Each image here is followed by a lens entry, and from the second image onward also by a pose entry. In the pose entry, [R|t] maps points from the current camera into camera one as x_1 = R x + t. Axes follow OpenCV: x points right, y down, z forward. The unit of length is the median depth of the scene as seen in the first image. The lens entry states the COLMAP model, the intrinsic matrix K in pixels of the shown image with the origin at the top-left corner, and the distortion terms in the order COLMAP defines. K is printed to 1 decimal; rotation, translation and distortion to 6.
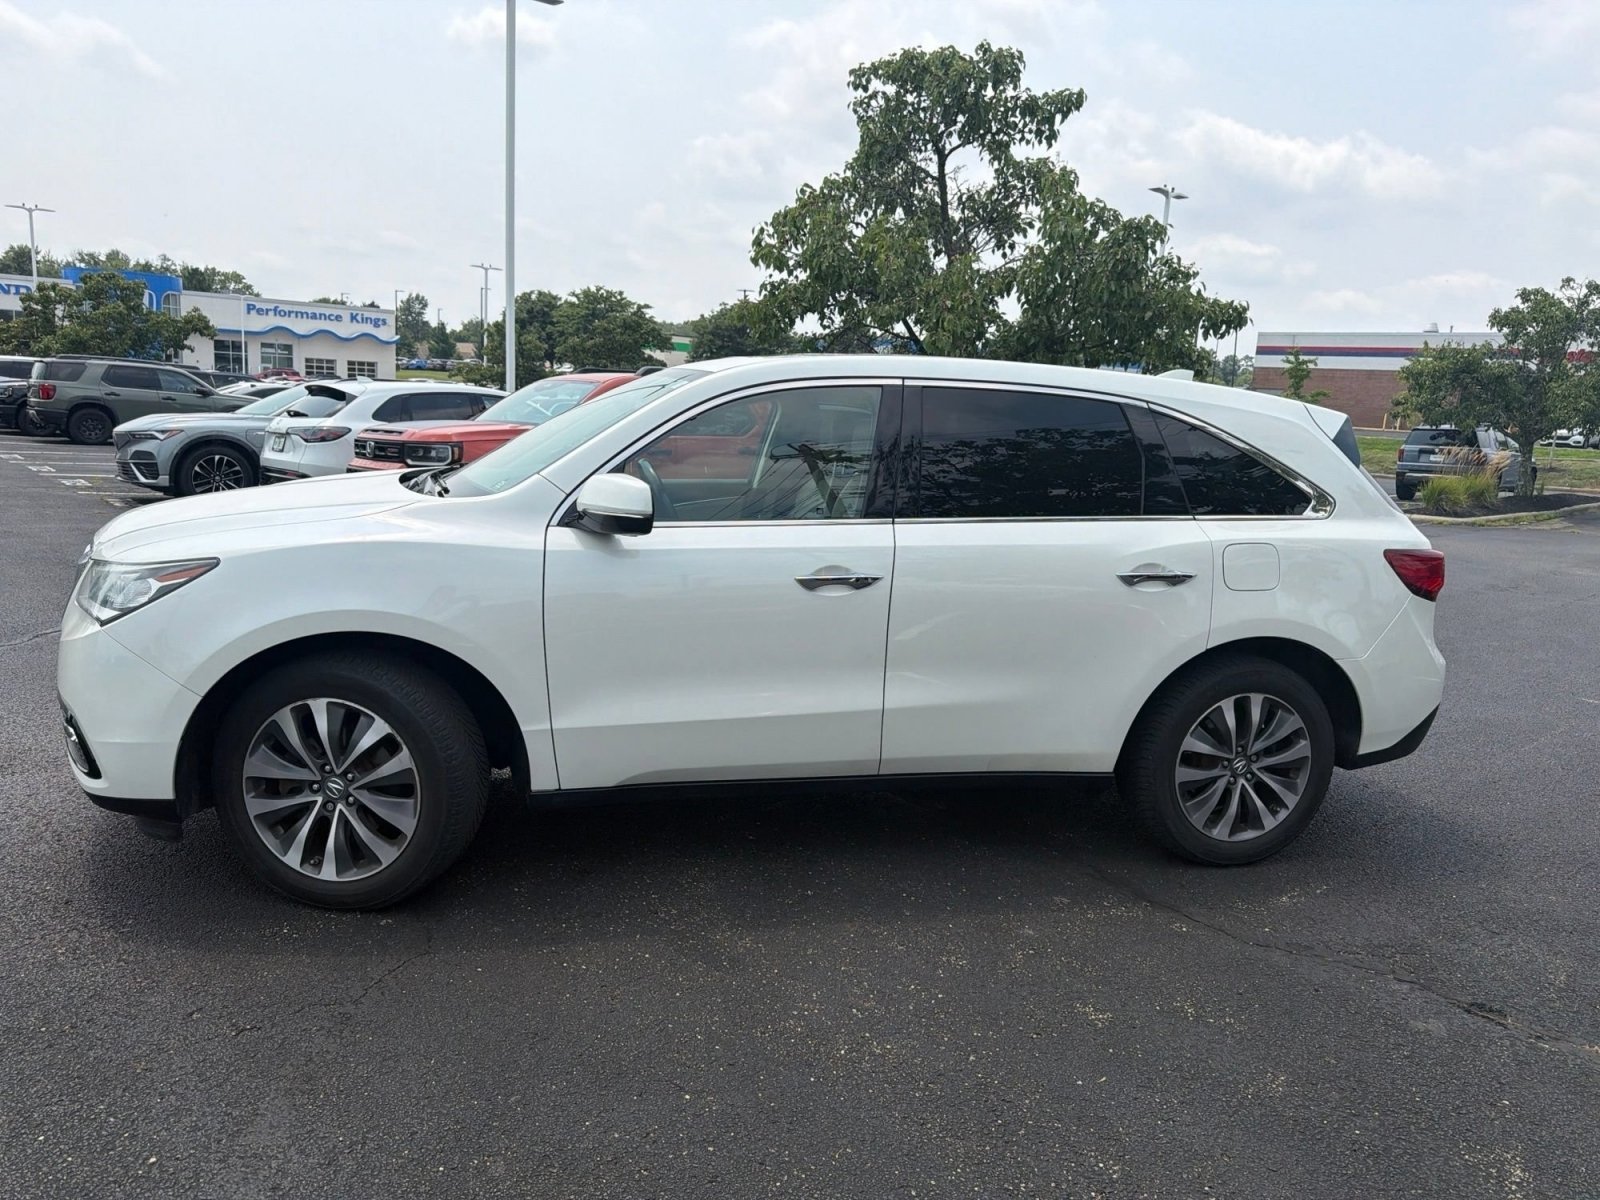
lens RADIAL K [[1132.5, 0, 798.6], [0, 1132.5, 616.2], [0, 0, 1]] dist [0.038923, -0.048164]
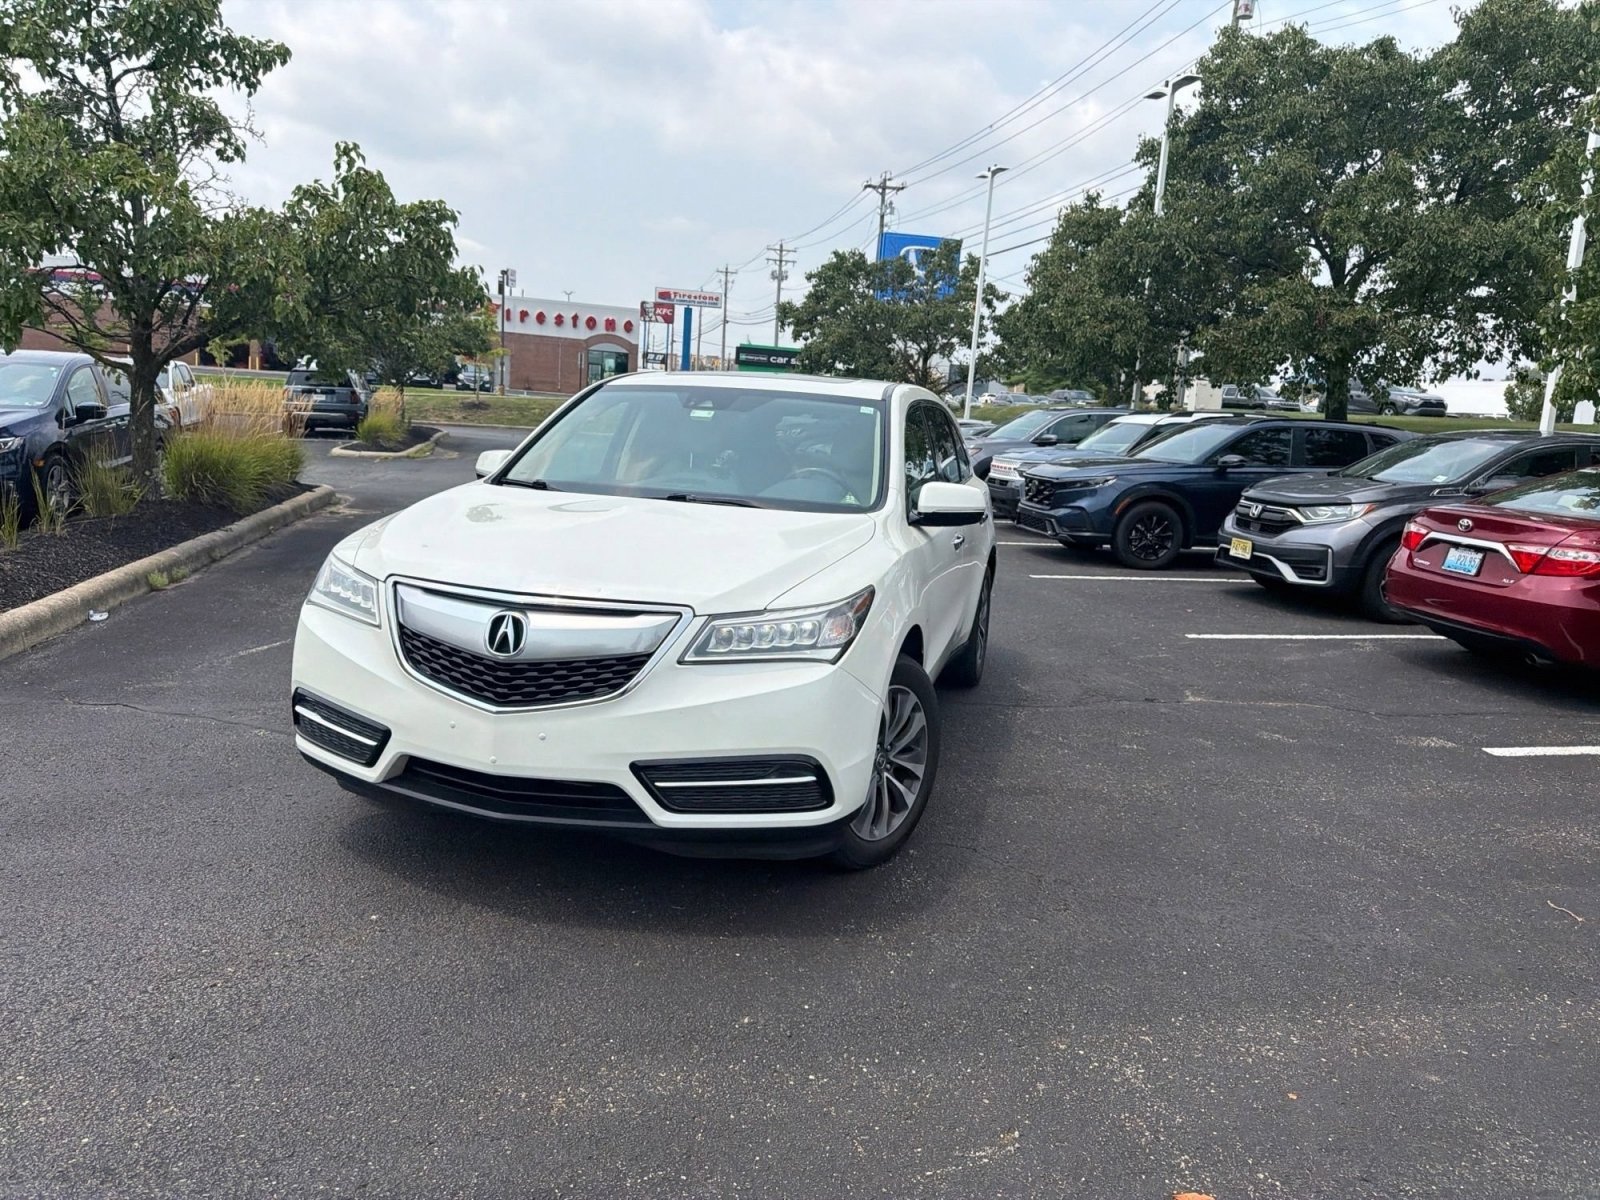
lens RADIAL K [[1132.5, 0, 791.1], [0, 1132.5, 604.5], [0, 0, 1]] dist [0.038923, -0.048164]
pose [[0.499995, -0.171148, 0.848949, -1.171934], [0.126397, 0.984203, 0.123972, -0.140969], [-0.856755, 0.045319, 0.513729, 0.371070]]
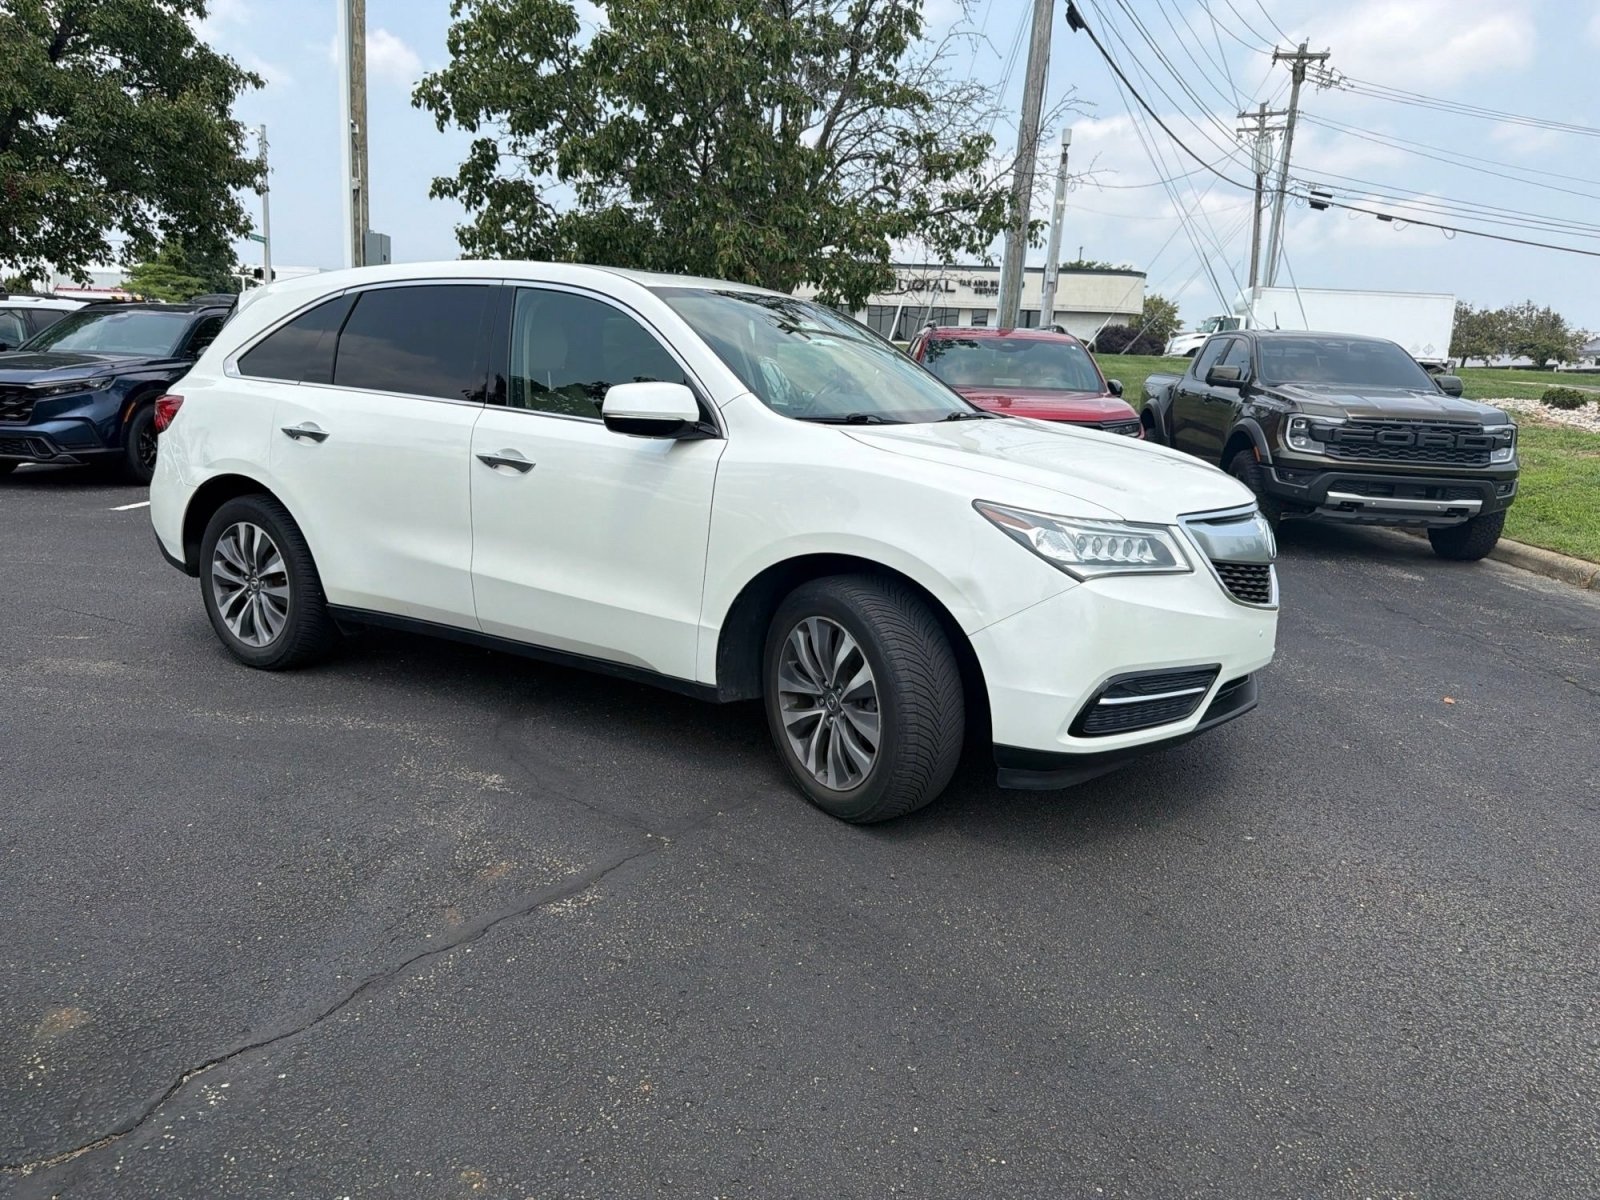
lens RADIAL K [[1132.5, 0, 797.0], [0, 1132.5, 608.1], [0, 0, 1]] dist [0.038923, -0.048164]
pose [[-0.692954, -0.231032, 0.682963, -0.967763], [0.049786, 0.929674, 0.365003, -0.344396], [-0.719261, 0.286932, -0.632720, 1.808064]]
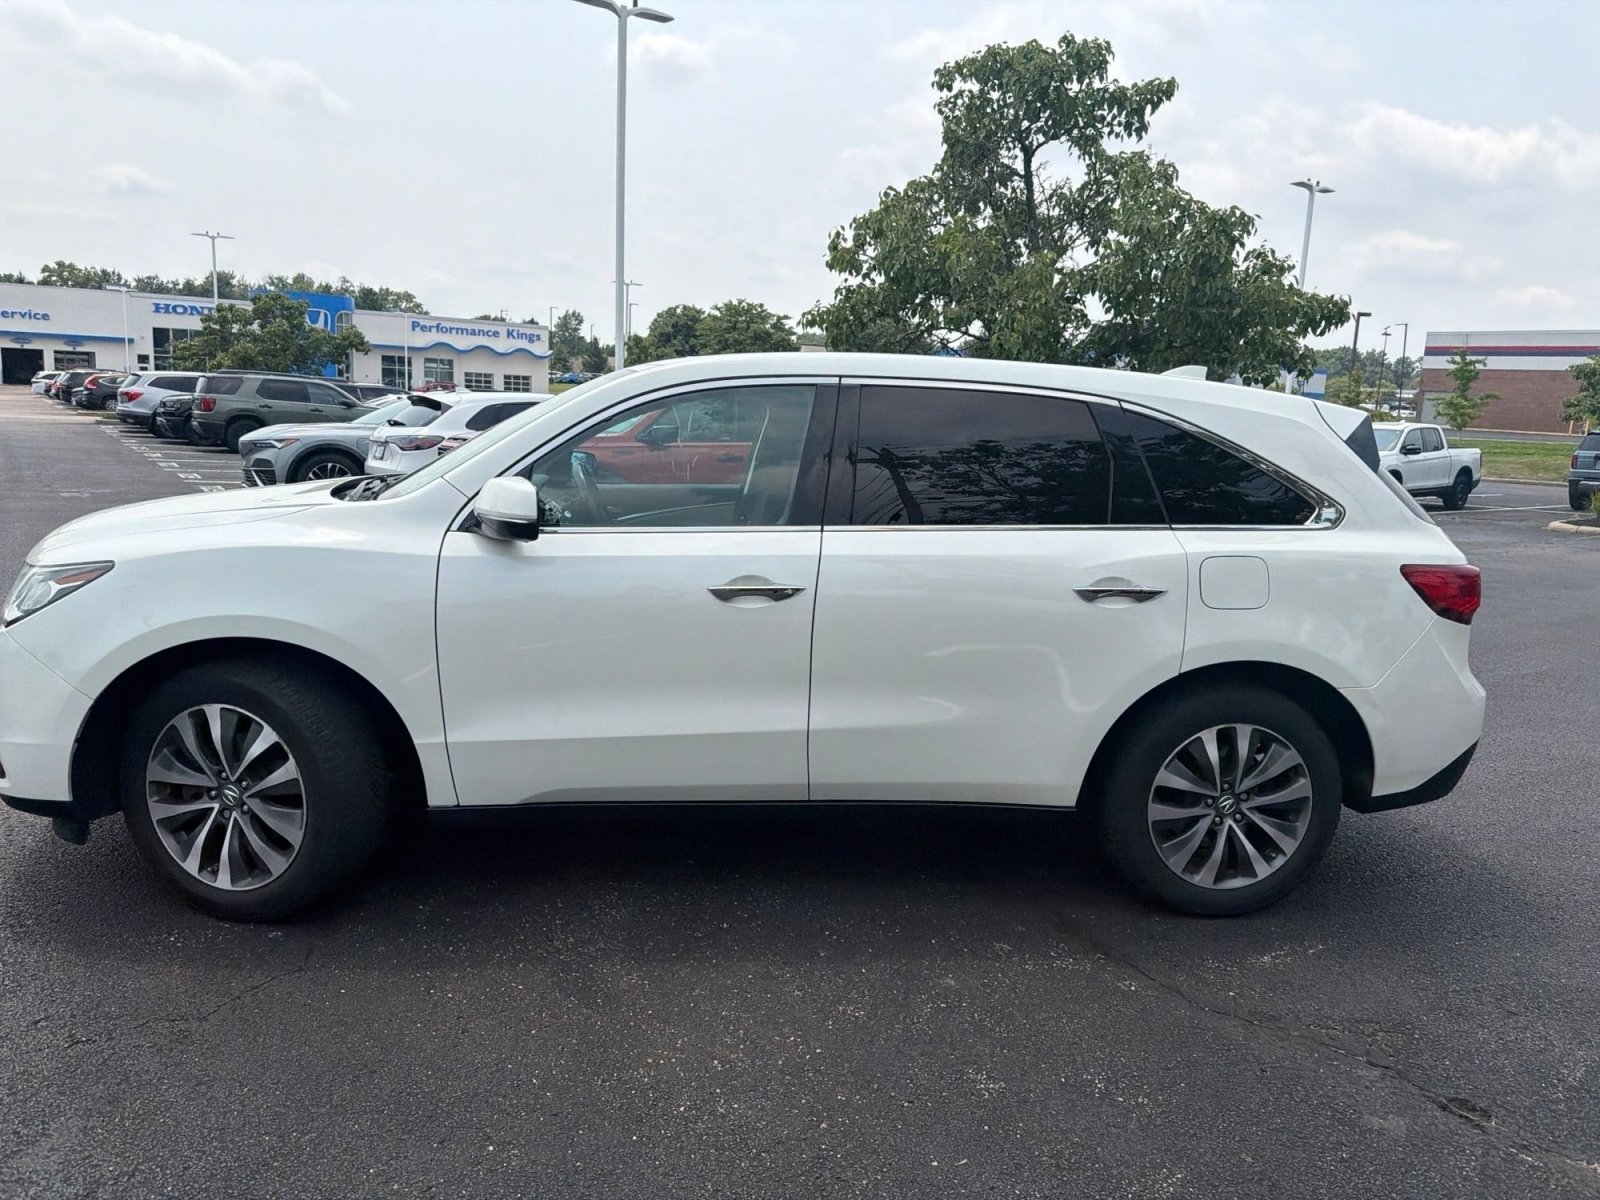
lens RADIAL K [[1132.5, 0, 791.3], [0, 1132.5, 597.2], [0, 0, 1]] dist [0.038923, -0.048164]
pose [[0.991407, 0.014218, -0.130038, 0.161821], [-0.017223, 0.999609, -0.022013, -0.005764], [0.129675, 0.024063, 0.991265, 0.065128]]
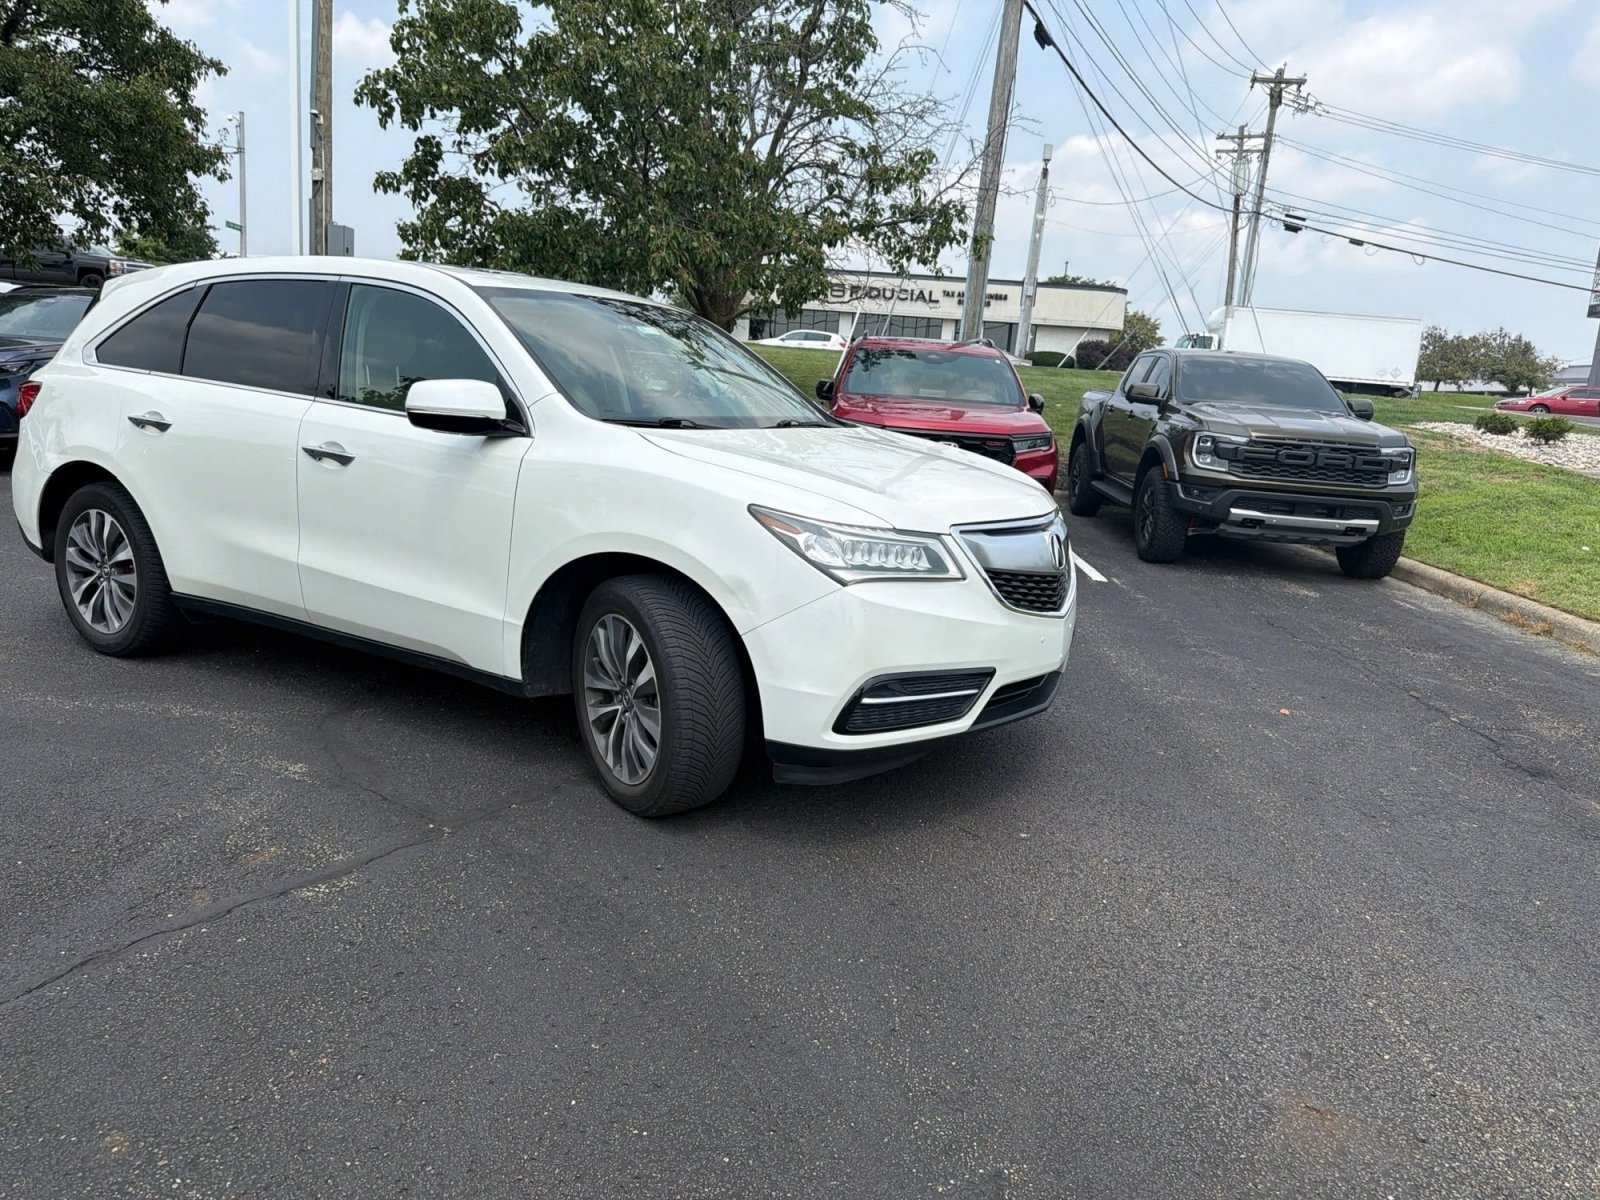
lens RADIAL K [[1132.5, 0, 813.5], [0, 1132.5, 609.0], [0, 0, 1]] dist [0.038923, -0.048164]
pose [[-0.706910, -0.244674, 0.663636, -1.087944], [0.017703, 0.931848, 0.362418, -0.344433], [-0.707082, 0.267945, -0.654401, 1.720304]]
